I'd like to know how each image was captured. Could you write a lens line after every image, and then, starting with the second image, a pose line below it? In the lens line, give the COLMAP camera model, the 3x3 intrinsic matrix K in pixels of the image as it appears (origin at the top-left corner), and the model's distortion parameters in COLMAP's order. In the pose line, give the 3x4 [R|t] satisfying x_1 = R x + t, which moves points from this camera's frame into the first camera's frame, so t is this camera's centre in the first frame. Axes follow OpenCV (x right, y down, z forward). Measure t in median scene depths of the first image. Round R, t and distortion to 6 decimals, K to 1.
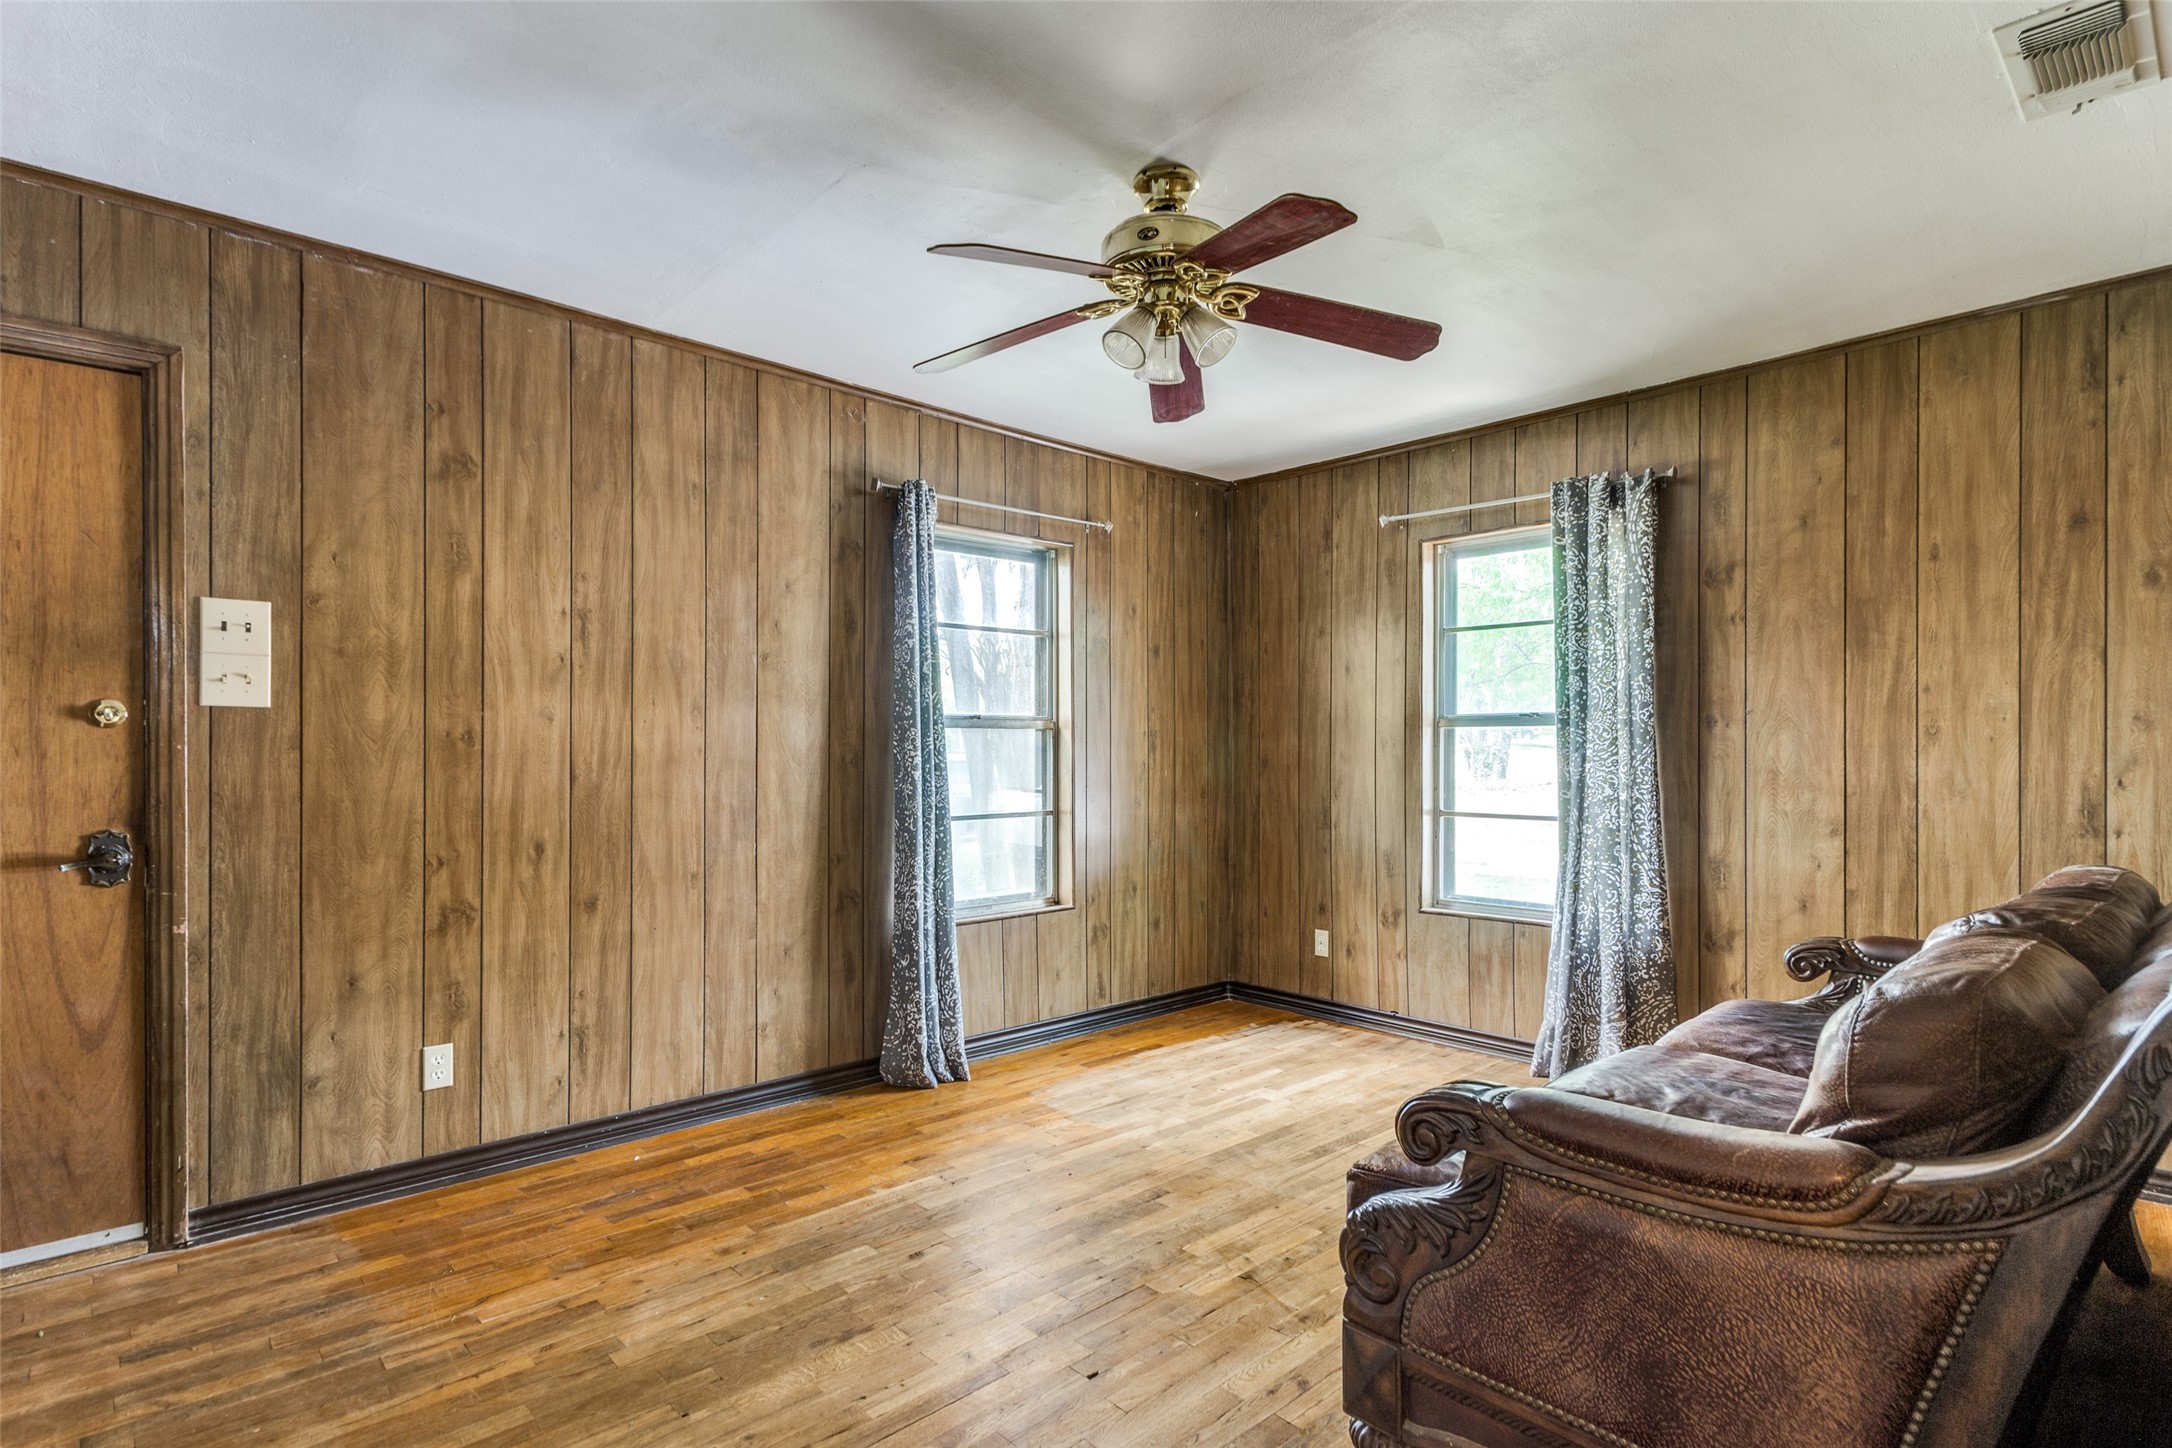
lens RADIAL K [[1068.4, 0, 1078.2], [0, 1068.4, 756.2], [0, 0, 1]] dist [-0.000824, 0.000004]
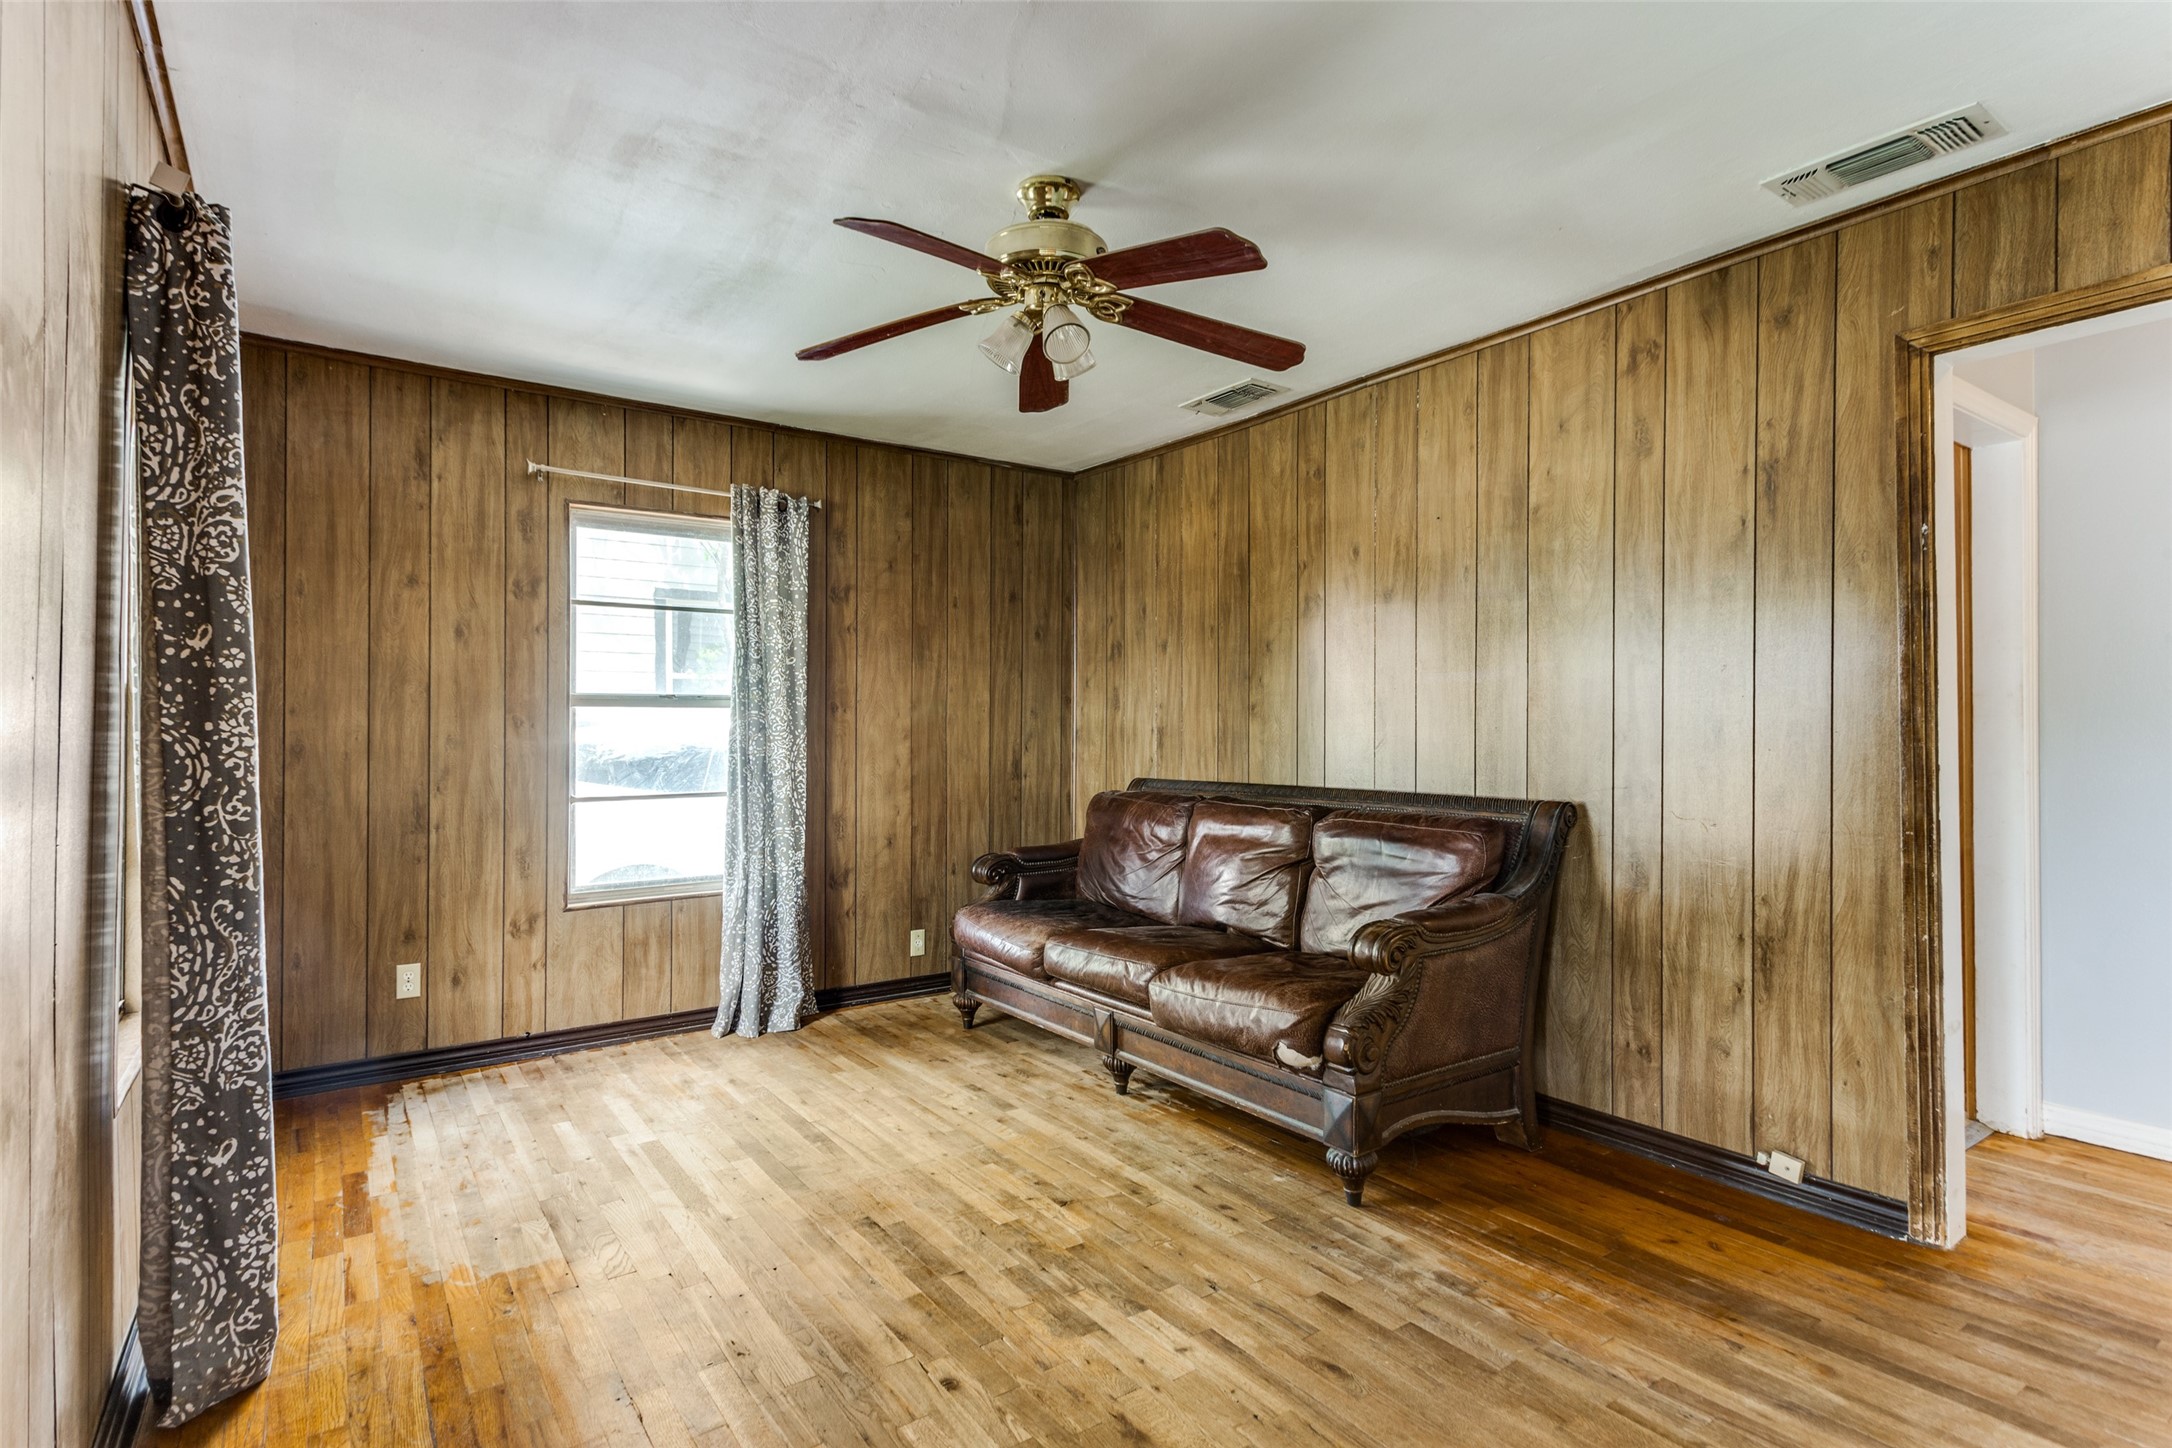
lens RADIAL K [[1062.2, 0, 1073.8], [0, 1062.2, 714.1], [0, 0, 1]] dist [0.005454, -0.000484]
pose [[0.137581, 0.011526, 0.990423, -0.618659], [0.007397, 0.999892, -0.012664, -0.006609], [-0.990463, 0.009069, 0.137481, 0.542308]]
